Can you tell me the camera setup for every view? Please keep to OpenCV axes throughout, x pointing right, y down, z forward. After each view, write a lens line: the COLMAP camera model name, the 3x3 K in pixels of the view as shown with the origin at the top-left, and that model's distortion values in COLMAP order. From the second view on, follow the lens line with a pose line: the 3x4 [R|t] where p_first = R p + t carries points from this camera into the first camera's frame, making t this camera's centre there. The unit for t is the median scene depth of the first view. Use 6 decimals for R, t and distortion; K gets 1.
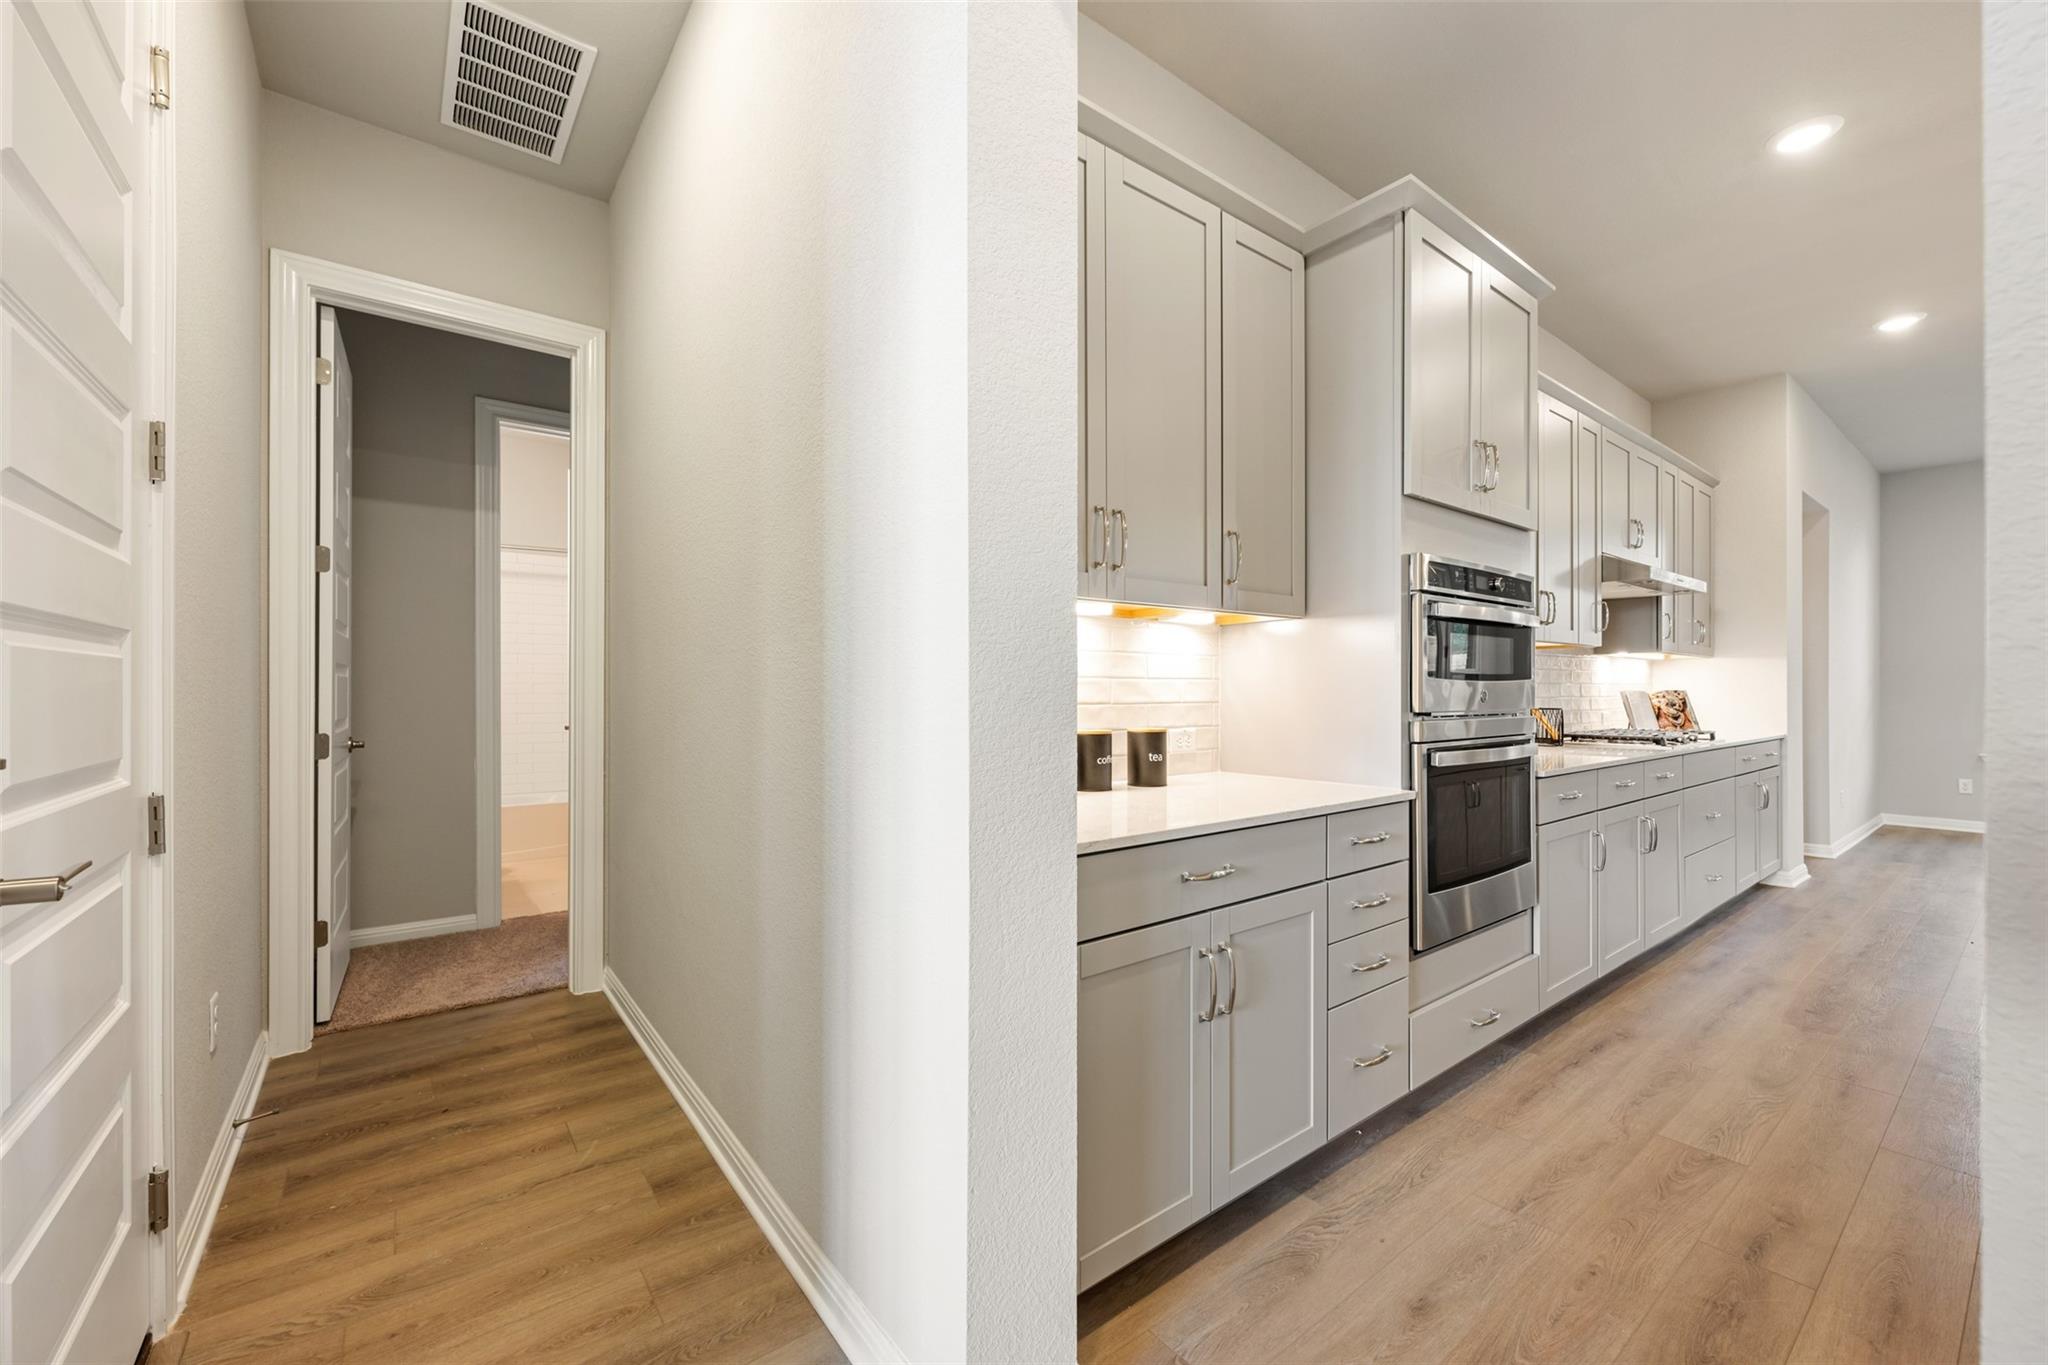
lens RADIAL K [[800.6, 0, 1033.1], [0, 800.6, 689.6], [0, 0, 1]] dist [-0.000353, -0.000020]
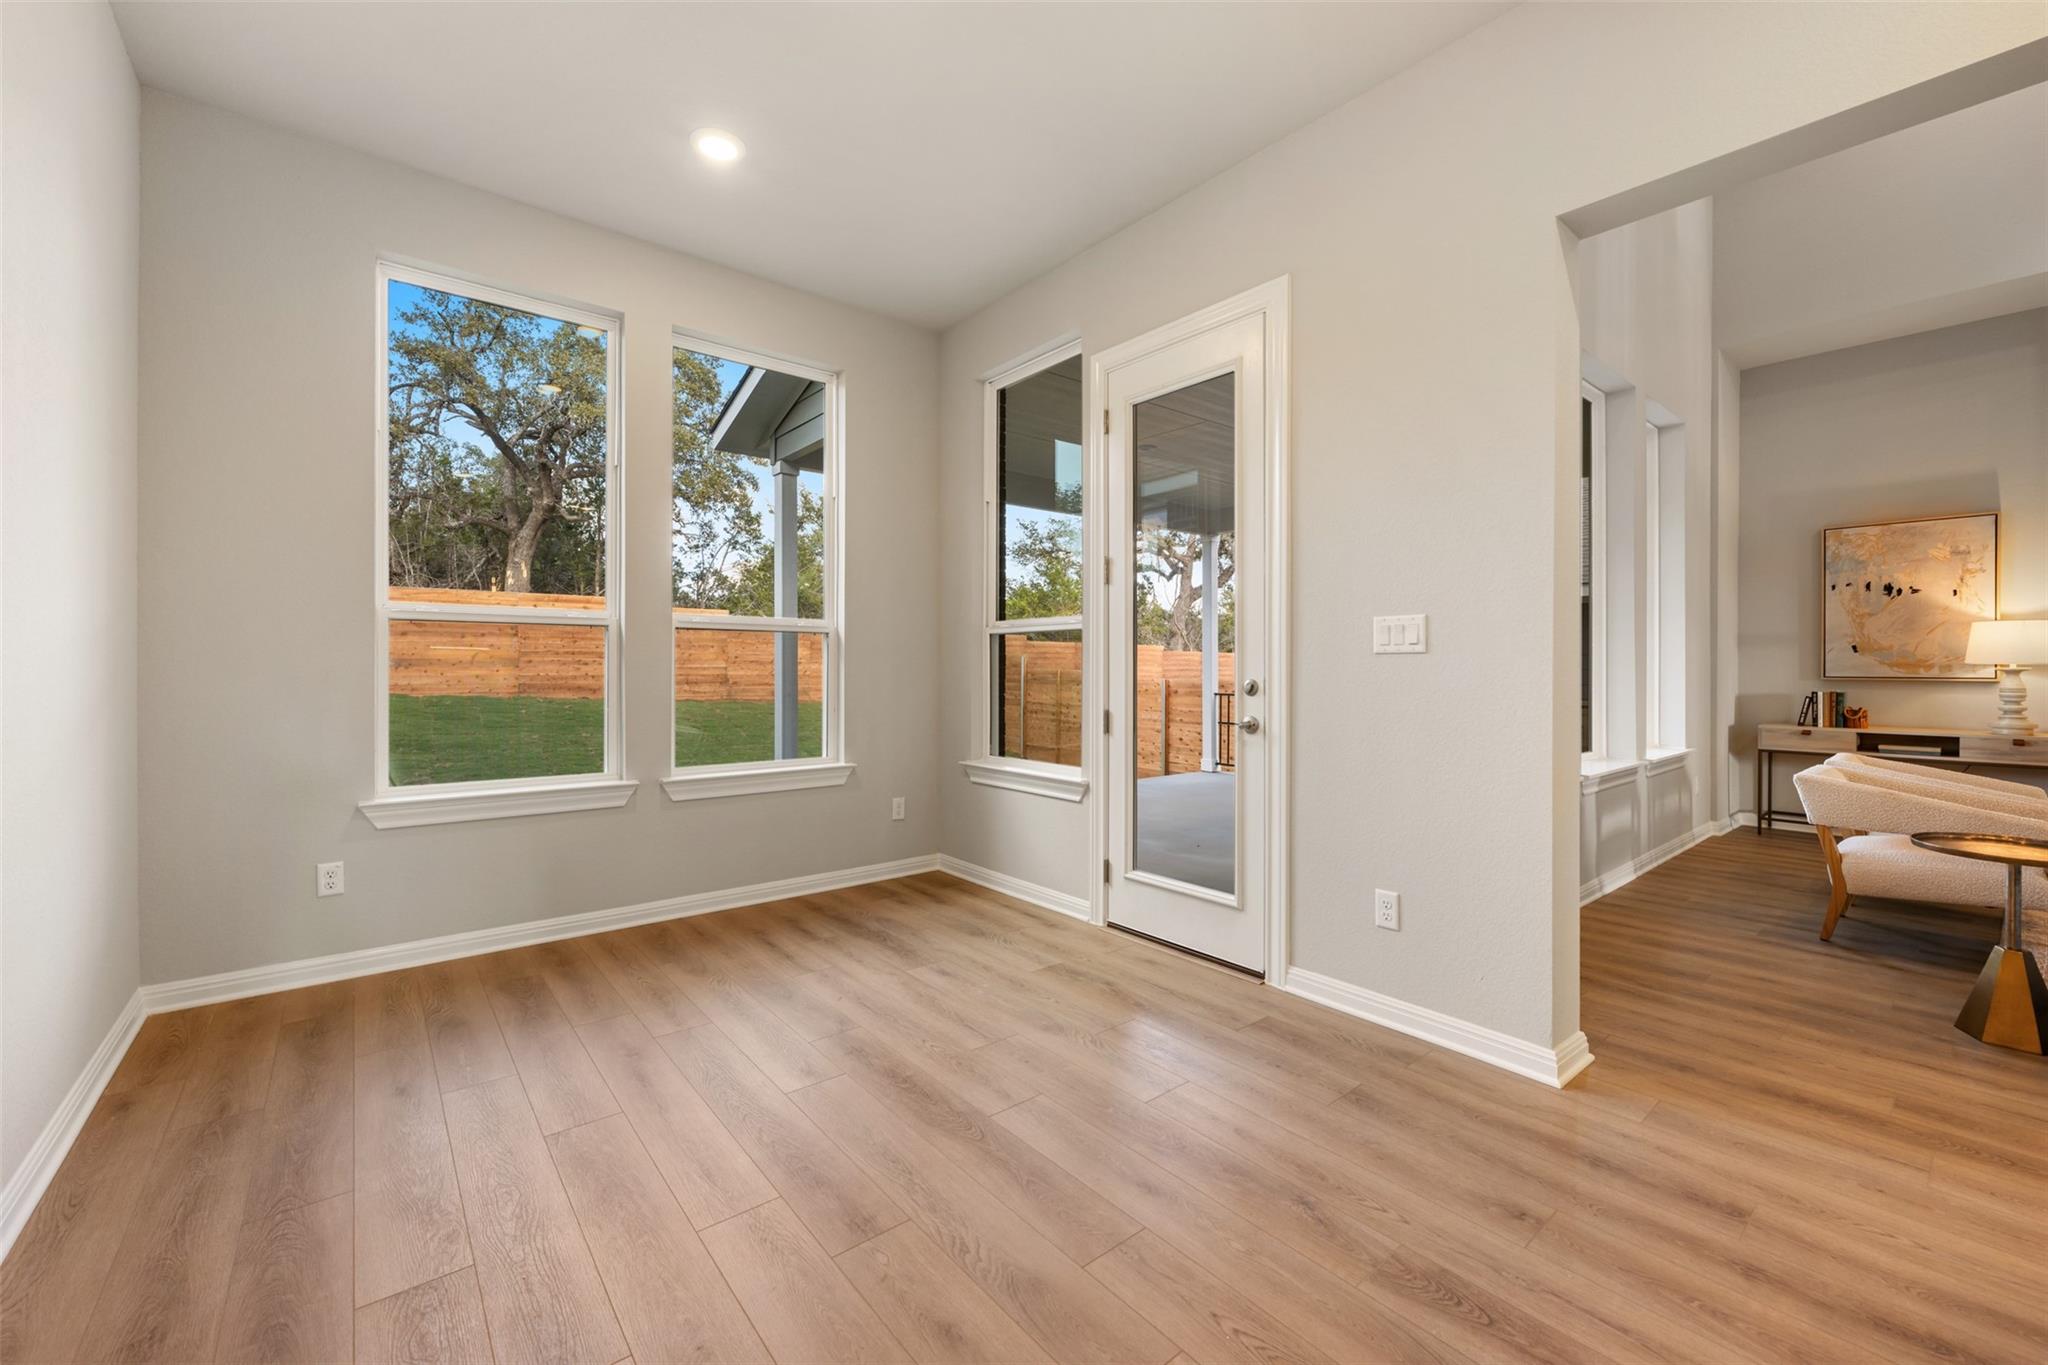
lens RADIAL K [[818.5, 0, 1024.8], [0, 818.5, 668.8], [0, 0, 1]] dist [-0.000669, -0.000054]
pose [[-0.032814, -0.006774, 0.999439, 1.018657], [0.000209, 0.999977, 0.006784, 0.004864], [-0.999461, 0.000431, -0.032812, 0.915860]]
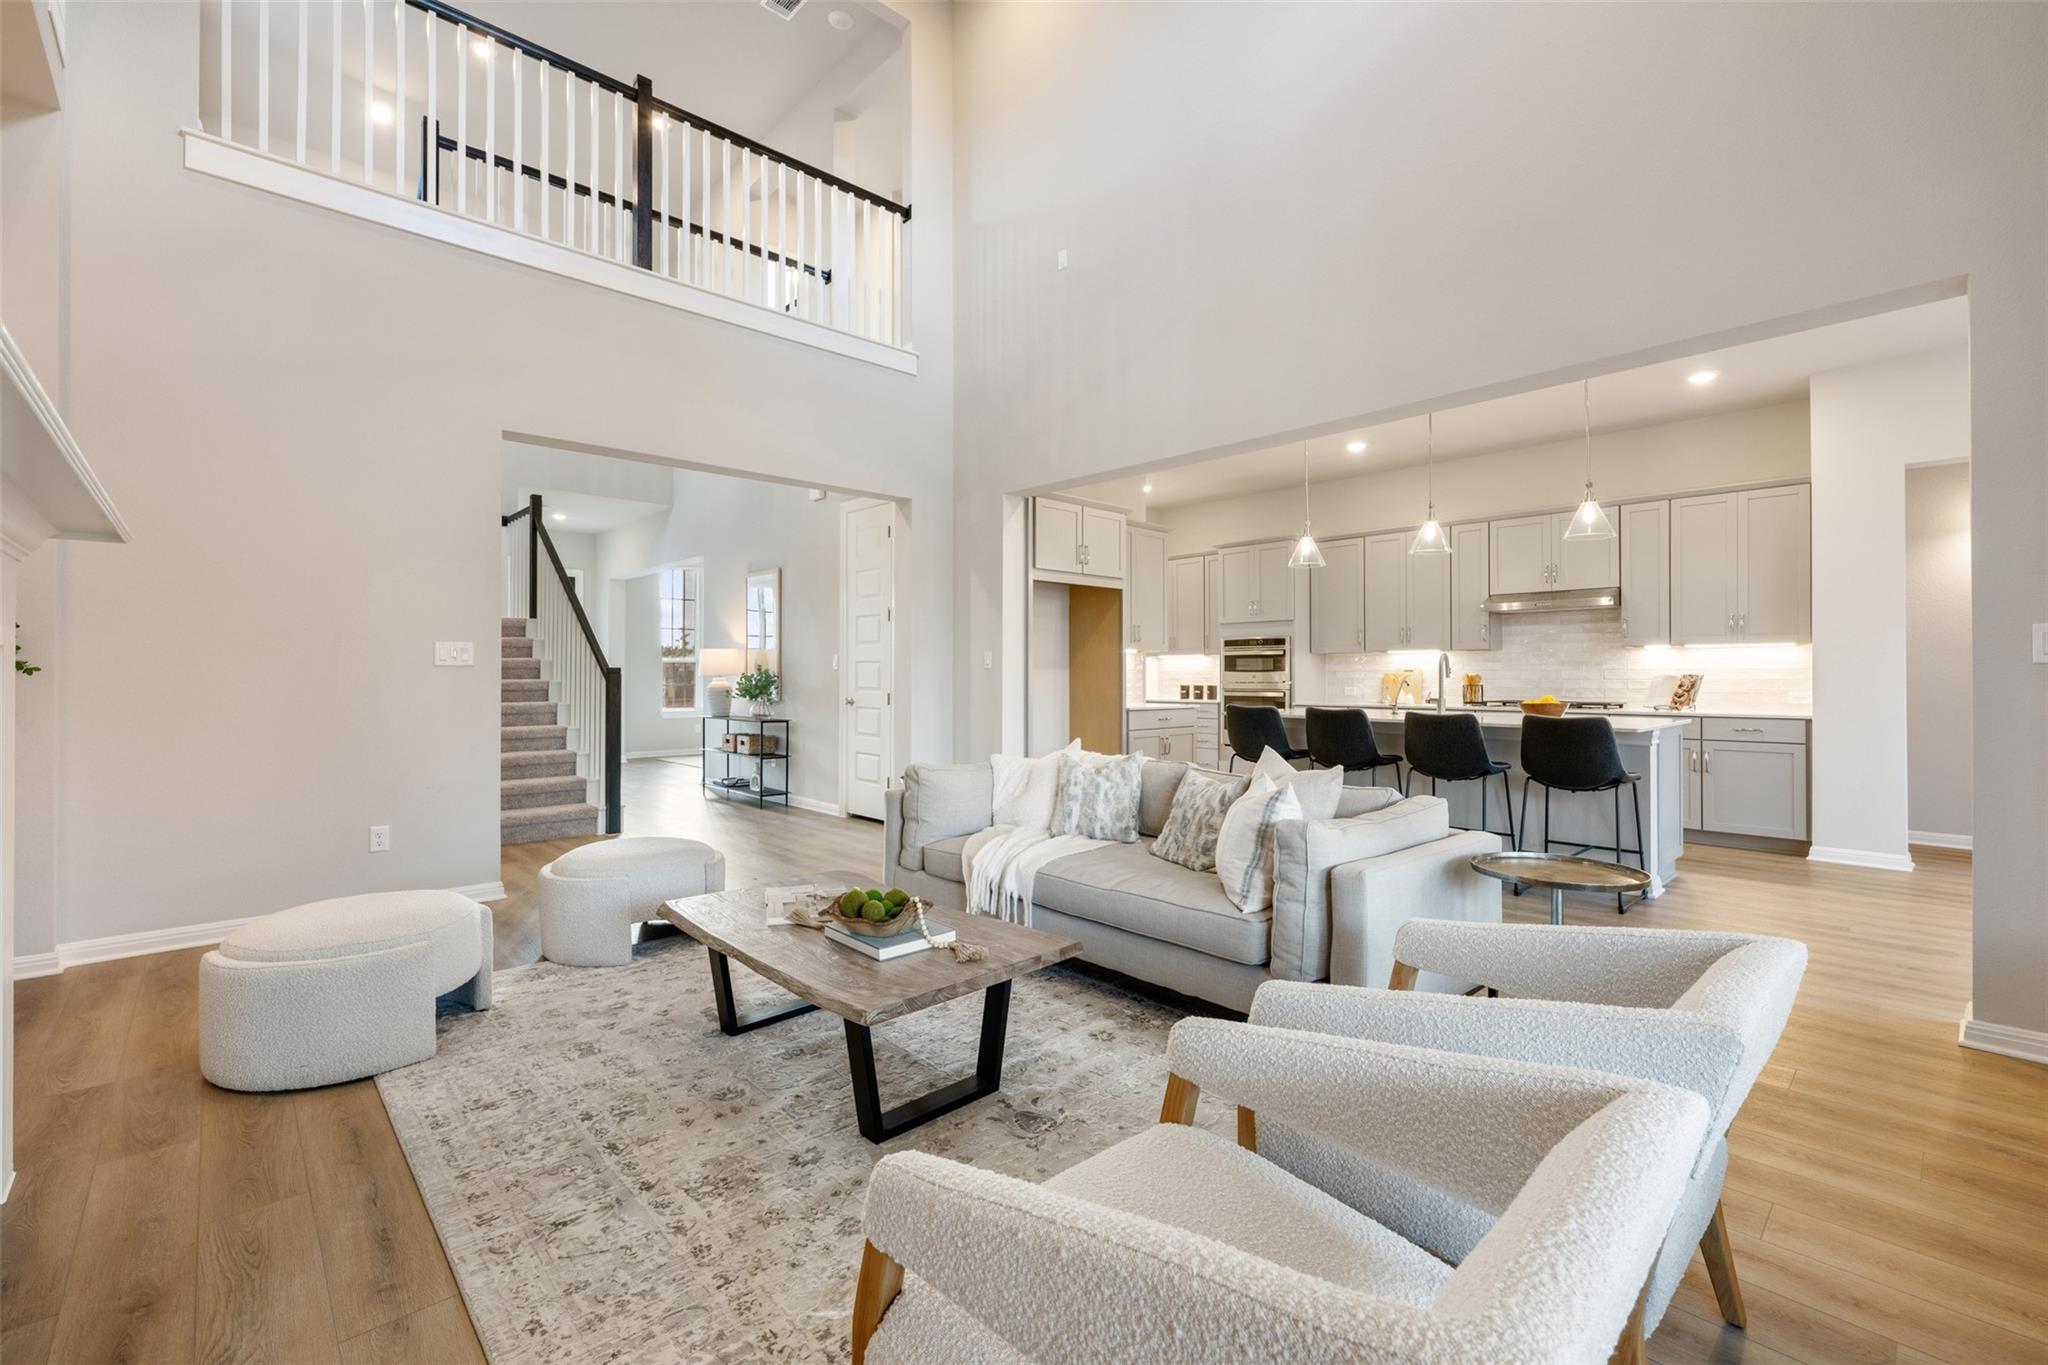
lens RADIAL K [[871.1, 0, 1022.0], [0, 871.1, 667.0], [0, 0, 1]] dist [-0.000780, 0.000180]
pose [[0.092738, -0.014704, -0.995582, 2.053380], [-0.002762, 0.999883, -0.015025, 0.012482], [0.995687, 0.004143, 0.092687, -0.144587]]
